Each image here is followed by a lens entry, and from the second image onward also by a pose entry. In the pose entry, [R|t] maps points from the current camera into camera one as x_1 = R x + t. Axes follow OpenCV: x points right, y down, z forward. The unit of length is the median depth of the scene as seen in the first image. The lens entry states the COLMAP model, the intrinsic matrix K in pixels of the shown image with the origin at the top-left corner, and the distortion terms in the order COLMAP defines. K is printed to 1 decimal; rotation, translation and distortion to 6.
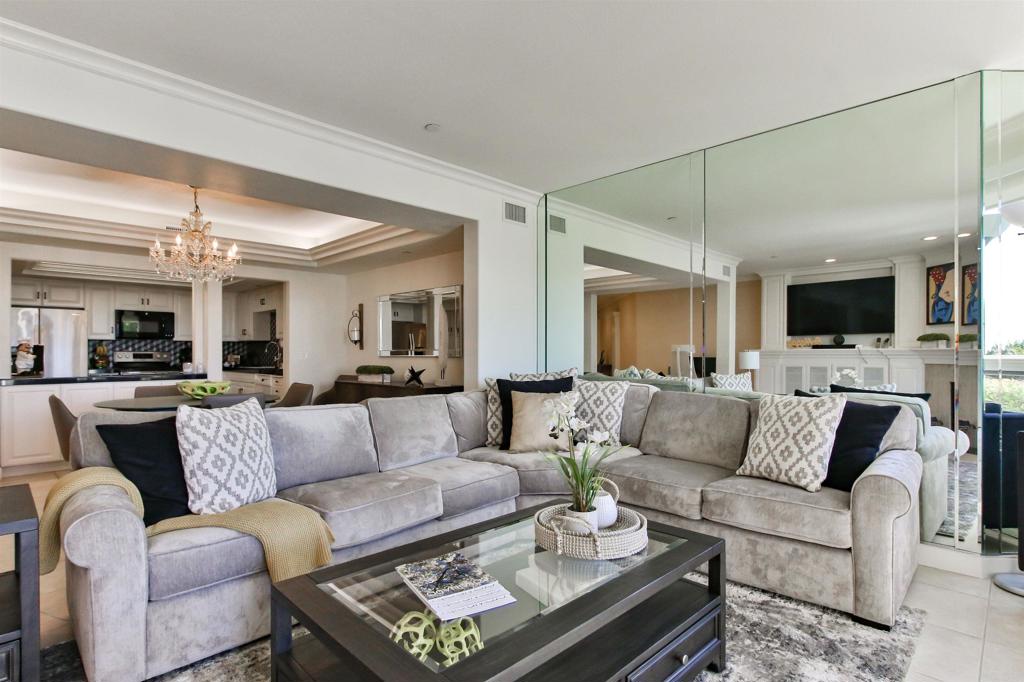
lens RADIAL K [[525.8, 0, 510.5], [0, 525.8, 352.4], [0, 0, 1]] dist [-0.016133, 0.009782]
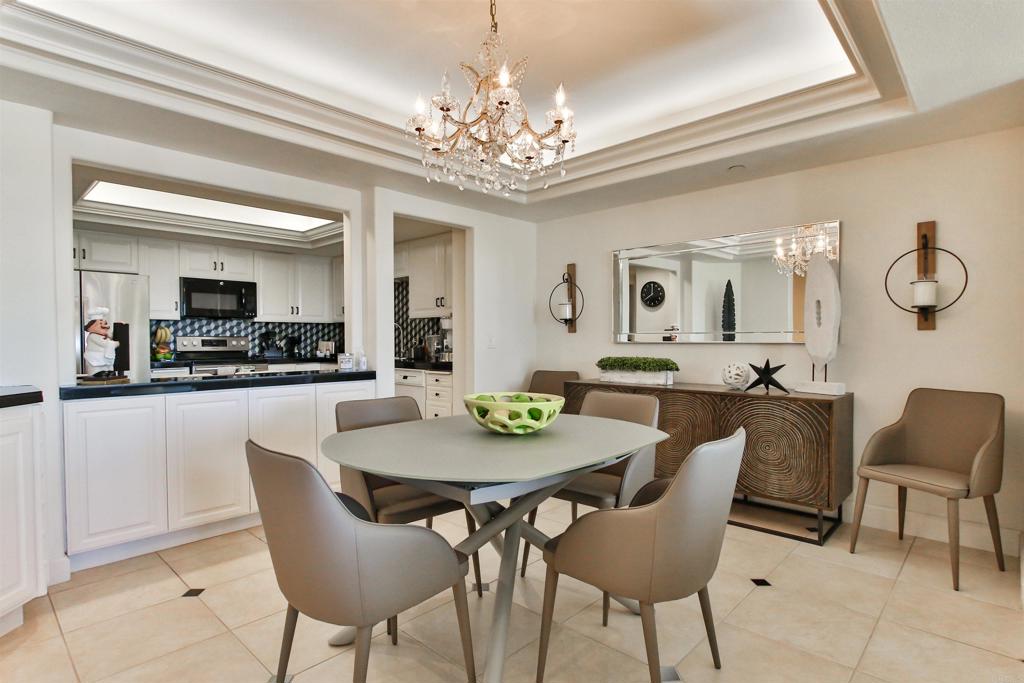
lens RADIAL K [[525.8, 0, 510.5], [0, 525.8, 352.9], [0, 0, 1]] dist [-0.016133, 0.009782]
pose [[0.999740, -0.003077, 0.022577, -0.490796], [0.002450, 0.999613, 0.027707, 0.002528], [-0.022654, -0.027645, 0.999361, 0.429274]]
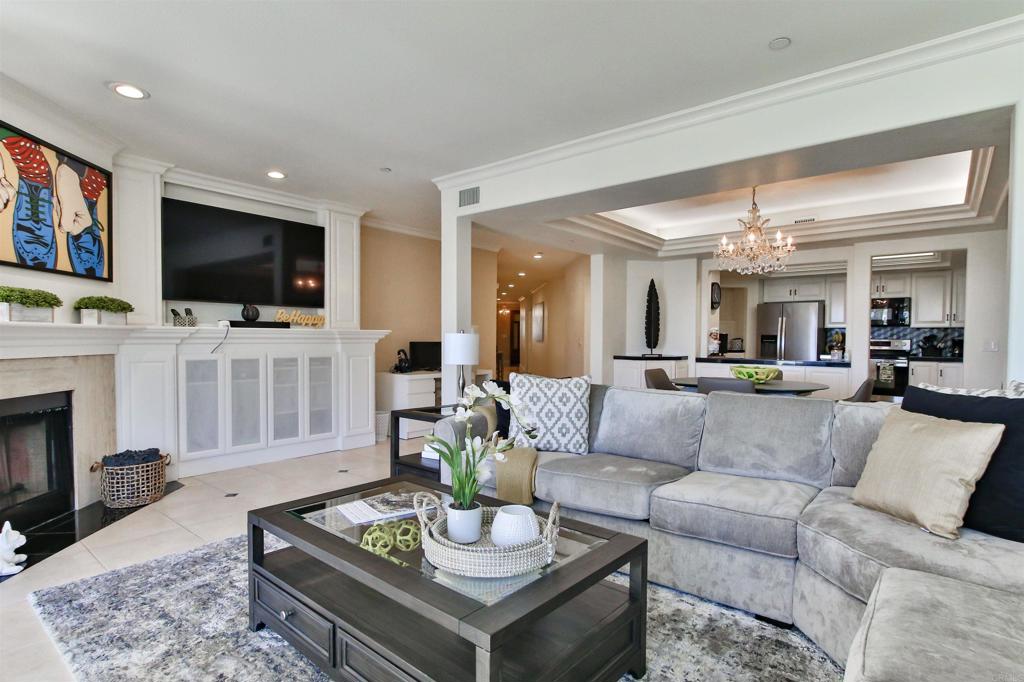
lens RADIAL K [[525.8, 0, 510.5], [0, 525.8, 352.4], [0, 0, 1]] dist [-0.016133, 0.009782]
pose [[0.077167, 0.028885, -0.996600, 0.365983], [-0.005900, 0.999576, 0.028514, -0.001159], [0.997001, 0.003680, 0.077305, 0.346328]]
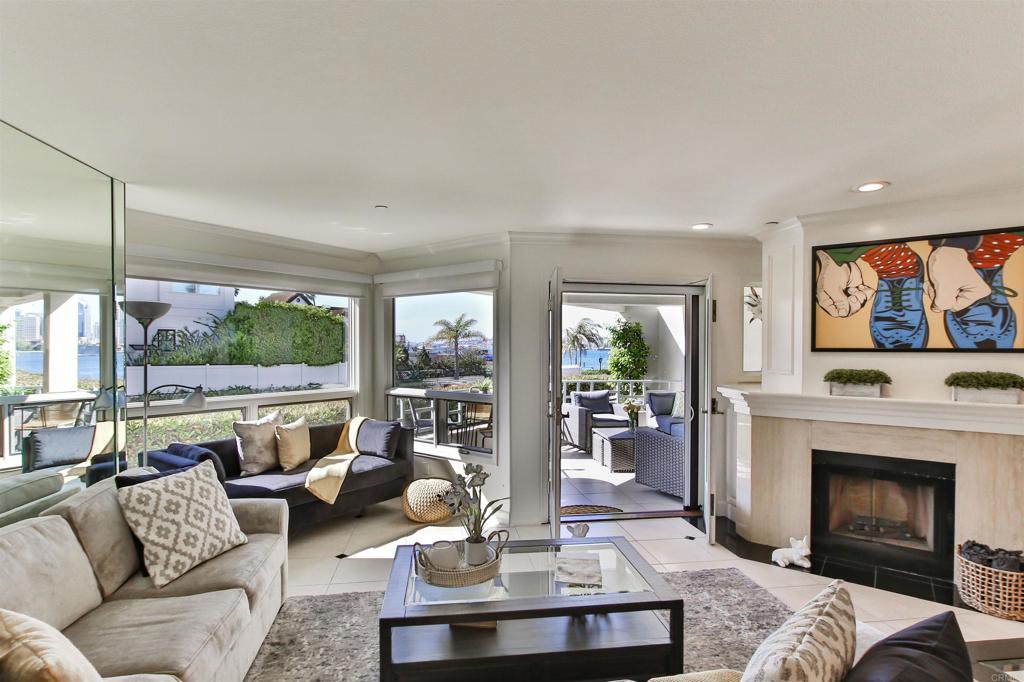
lens RADIAL K [[517.6, 0, 512.6], [0, 517.6, 352.8], [0, 0, 1]] dist [-0.005219, -0.000141]
pose [[-0.796387, -0.007916, 0.604736, -0.268891], [-0.001855, 0.999942, 0.010646, -0.078024], [-0.604785, 0.007357, -0.796355, 0.704346]]
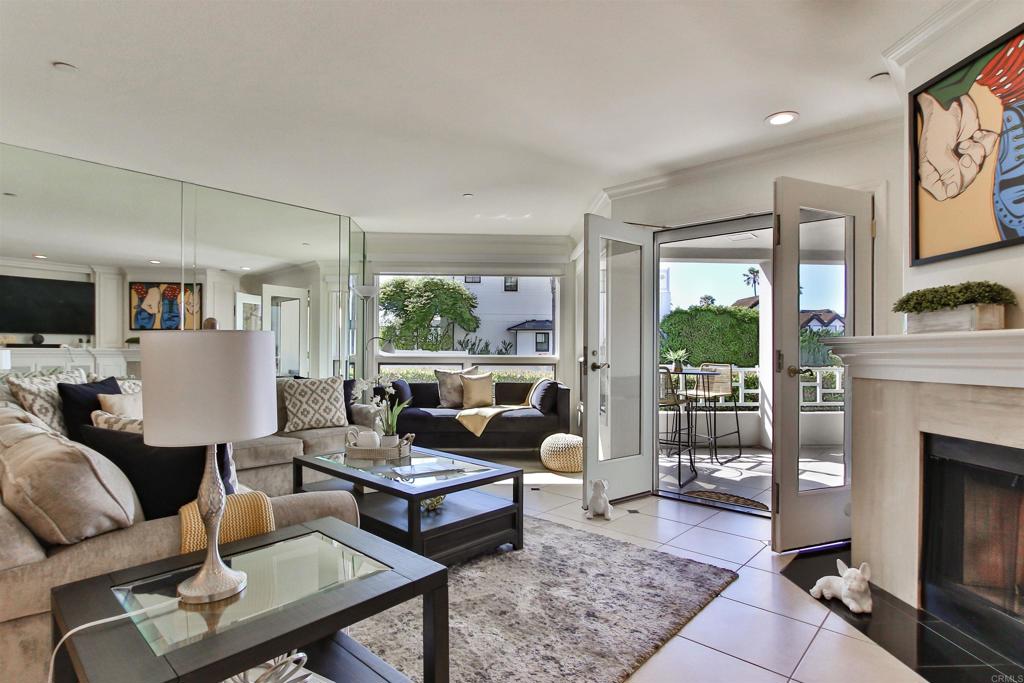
lens RADIAL K [[525.8, 0, 510.5], [0, 525.8, 352.9], [0, 0, 1]] dist [-0.016133, 0.009782]
pose [[-0.038158, 0.004971, 0.999259, -0.593470], [-0.004451, 0.999977, -0.005144, 0.004537], [-0.999262, -0.004644, -0.038135, 0.221656]]
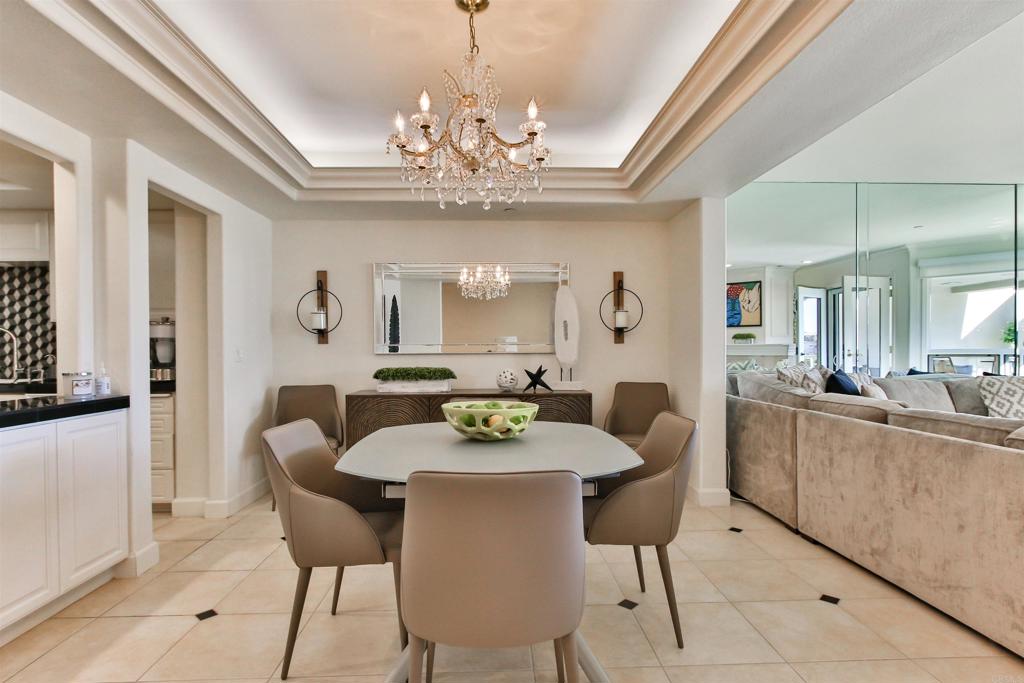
lens RADIAL K [[536.5, 0, 509.0], [0, 536.5, 353.3], [0, 0, 1]] dist [0.003291, -0.000425]
pose [[0.684285, -0.008392, 0.729167, -0.779751], [0.003861, 0.999961, 0.007886, 0.002722], [-0.729205, -0.002581, 0.684291, 0.517069]]
